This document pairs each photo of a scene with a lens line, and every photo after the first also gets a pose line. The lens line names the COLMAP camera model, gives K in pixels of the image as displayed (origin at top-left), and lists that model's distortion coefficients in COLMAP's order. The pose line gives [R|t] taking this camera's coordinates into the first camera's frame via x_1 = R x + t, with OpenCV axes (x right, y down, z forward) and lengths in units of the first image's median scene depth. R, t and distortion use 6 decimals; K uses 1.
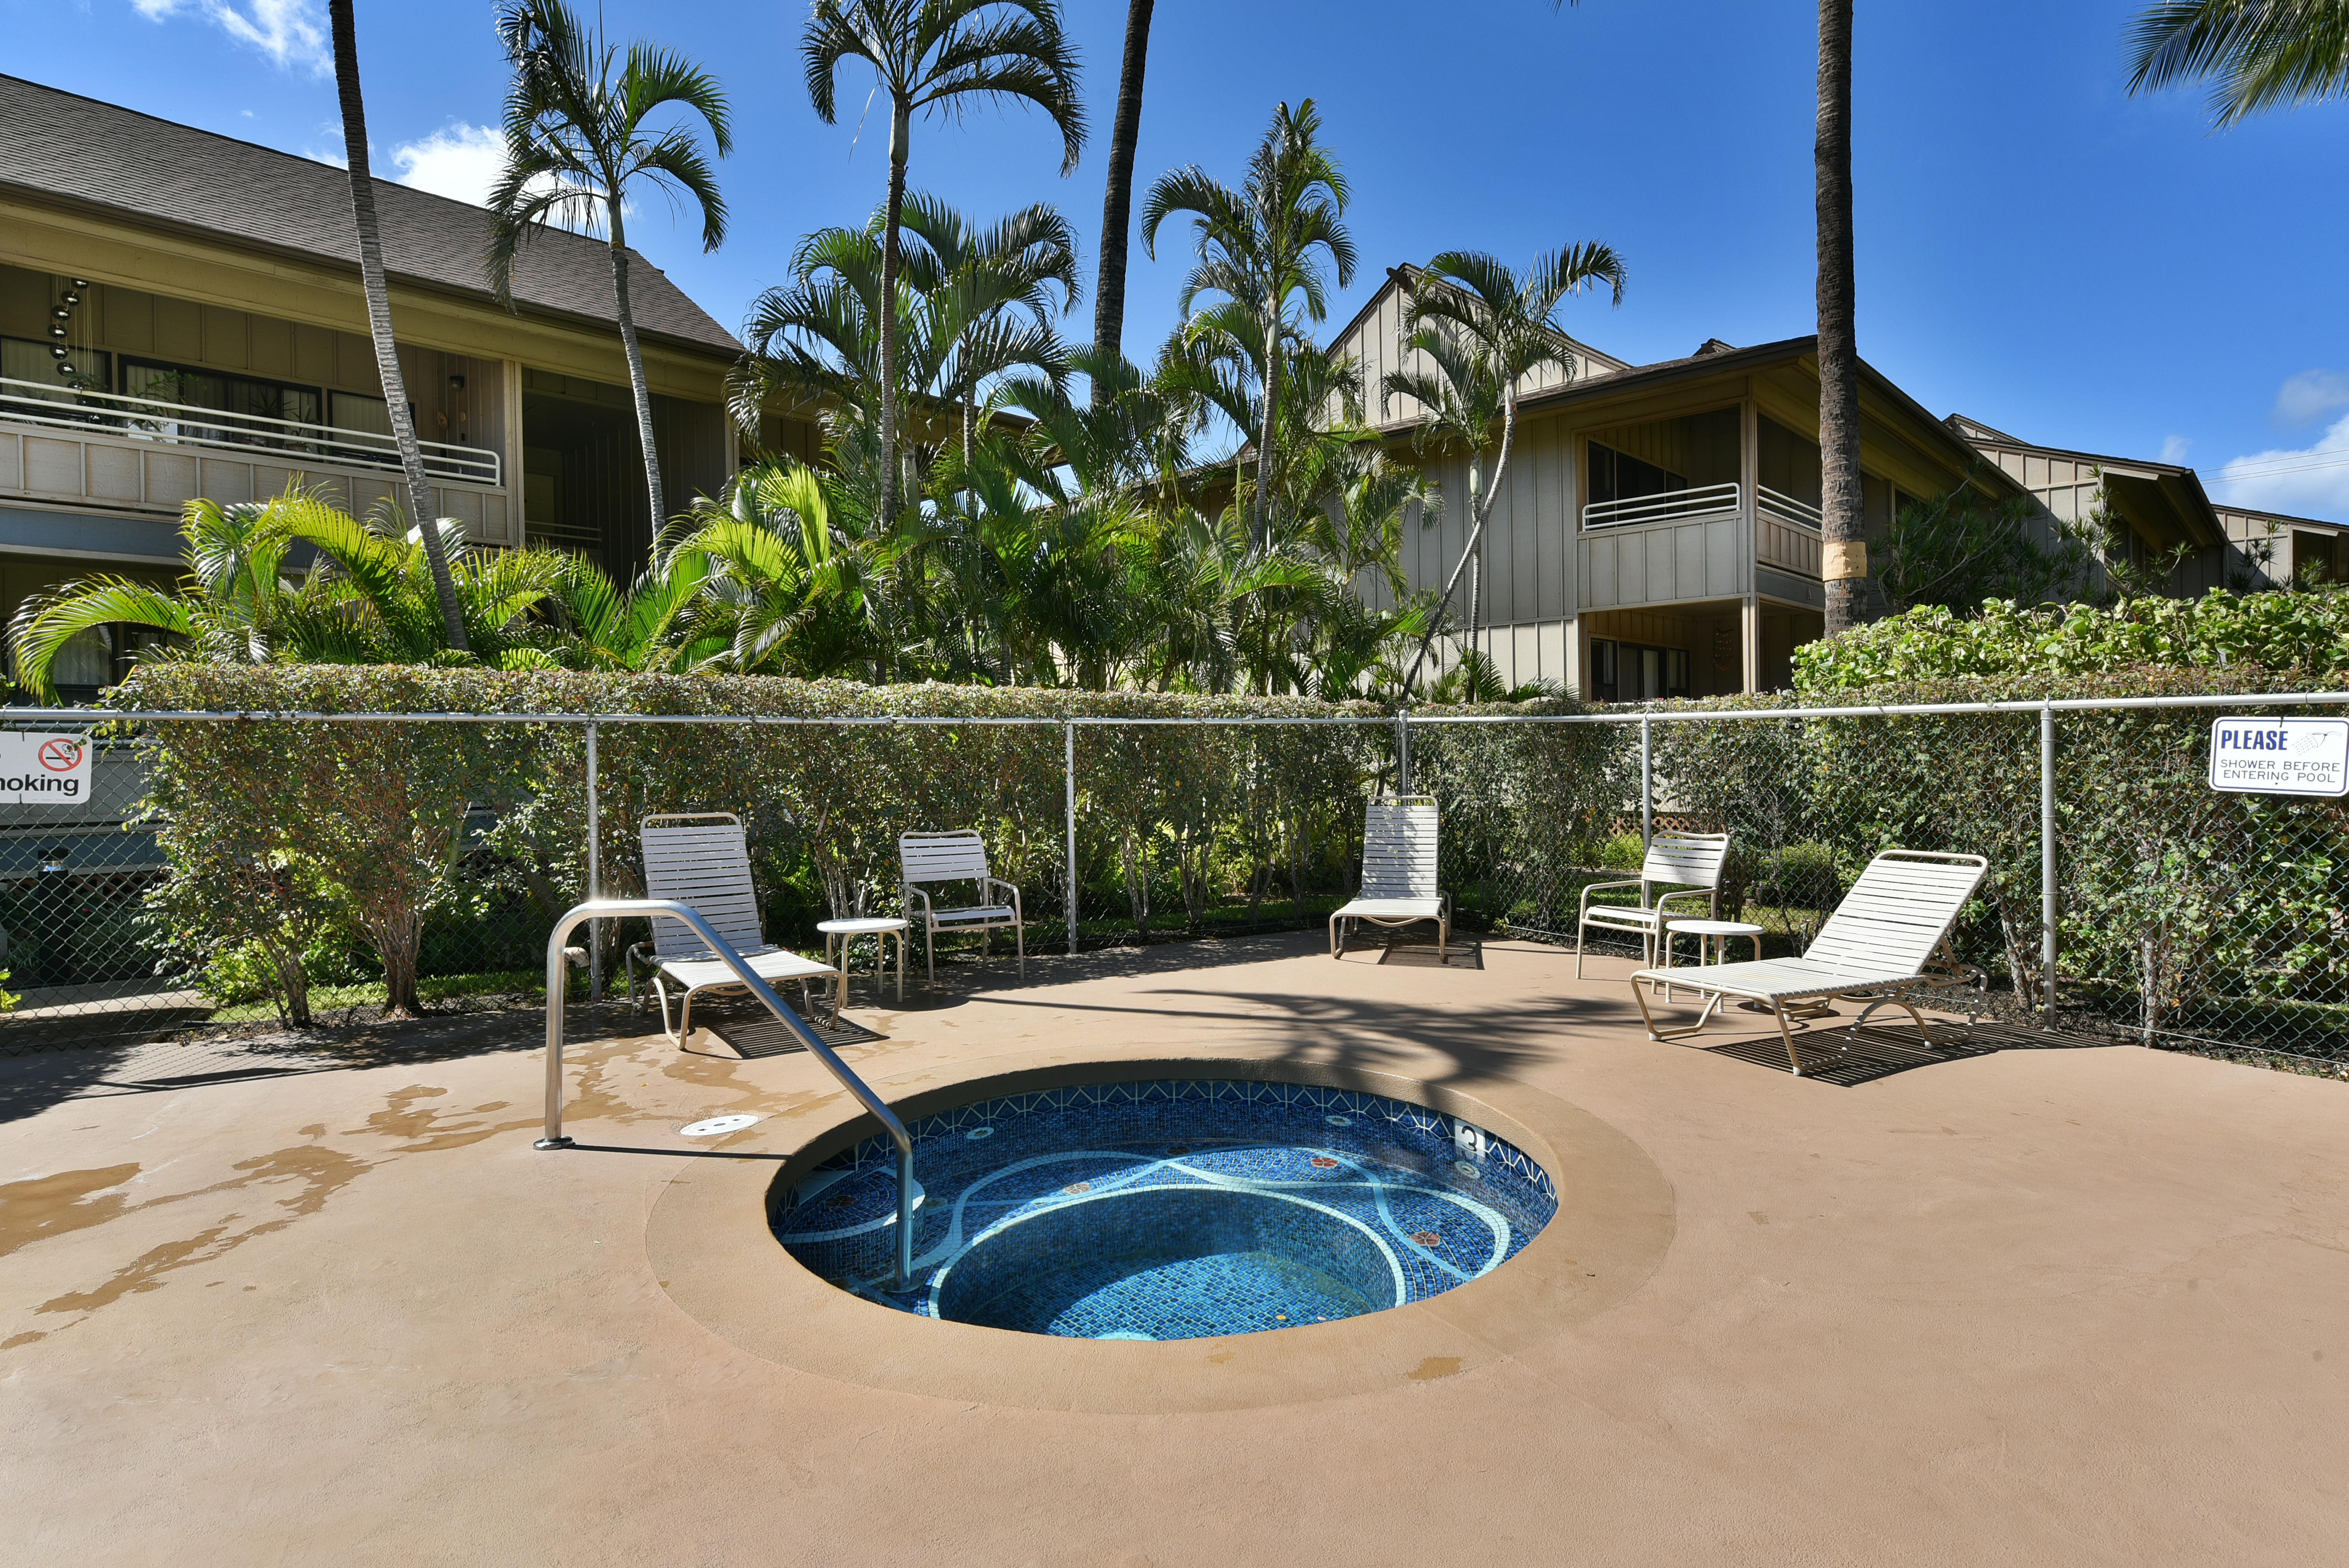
lens RADIAL K [[1145.7, 0, 1174.5], [0, 1145.7, 784.0], [0, 0, 1]] dist [-0.003669, -0.000530]
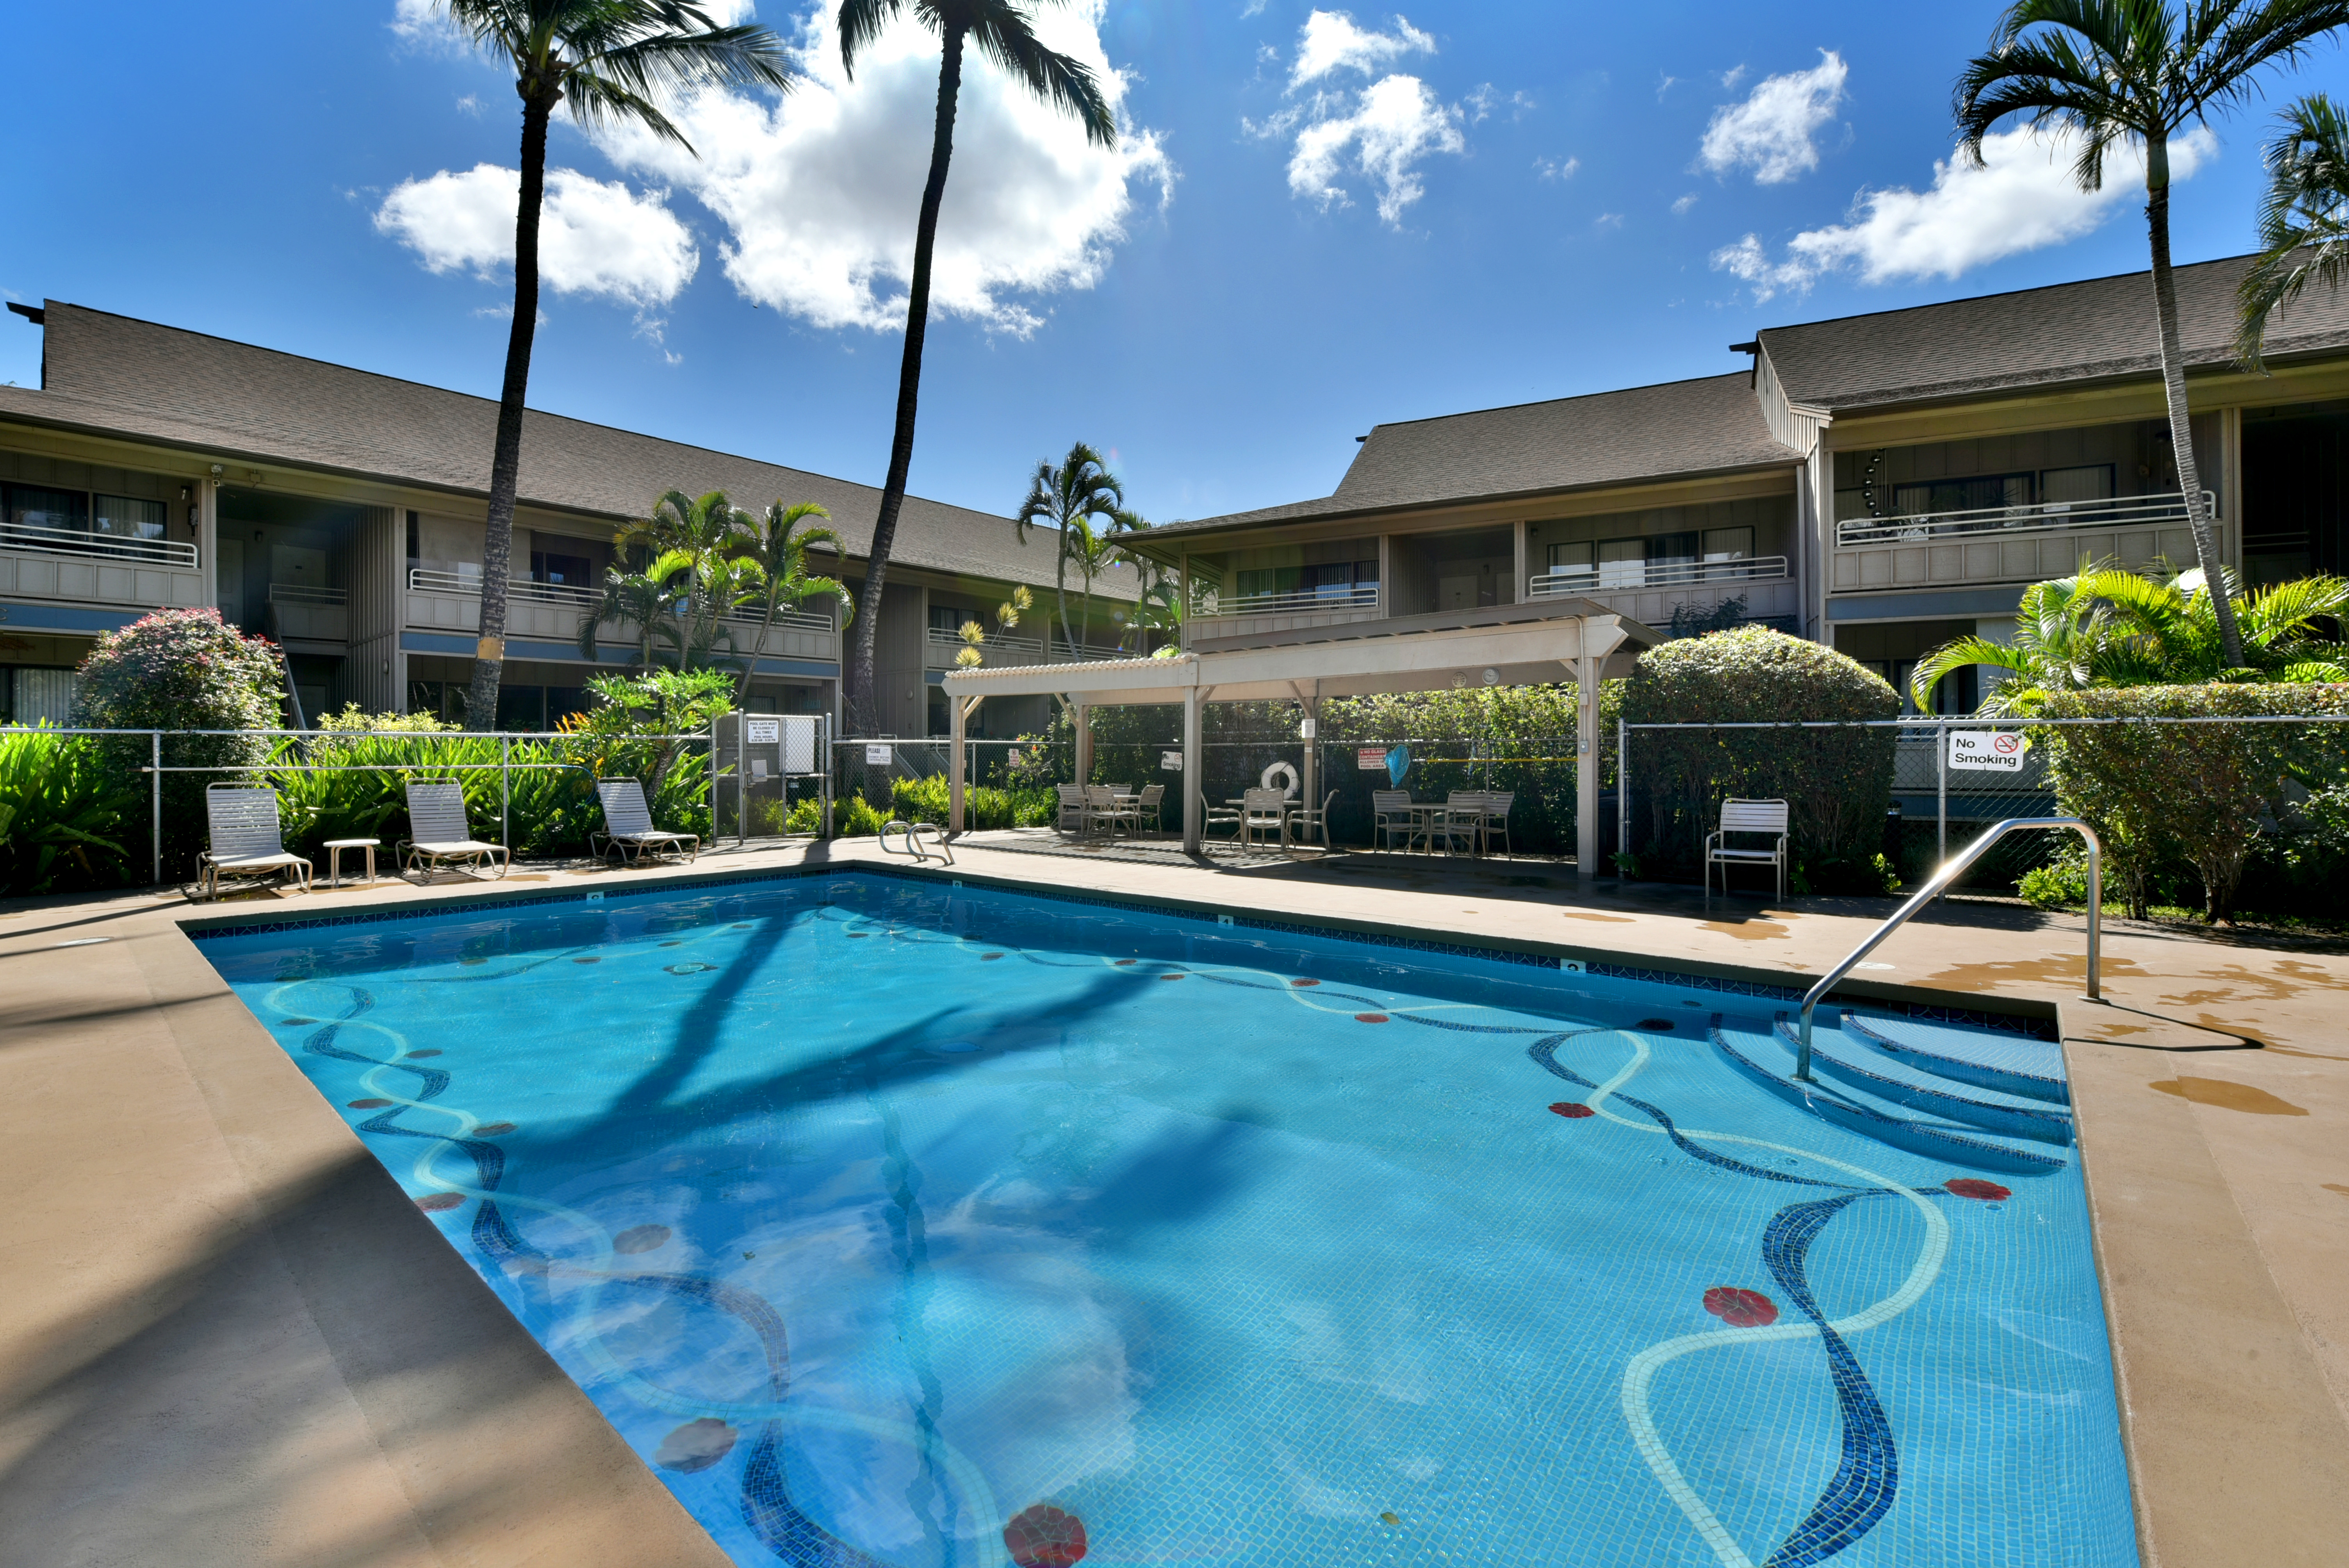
lens RADIAL K [[1037.5, 0, 1131.0], [0, 1037.5, 752.0], [0, 0, 1]] dist [0.002366, 0.000390]
pose [[0.325234, 0.010929, -0.945571, 0.099926], [-0.032121, 0.999484, 0.000504, 0.023077], [0.945088, 0.030209, 0.325417, -0.638708]]
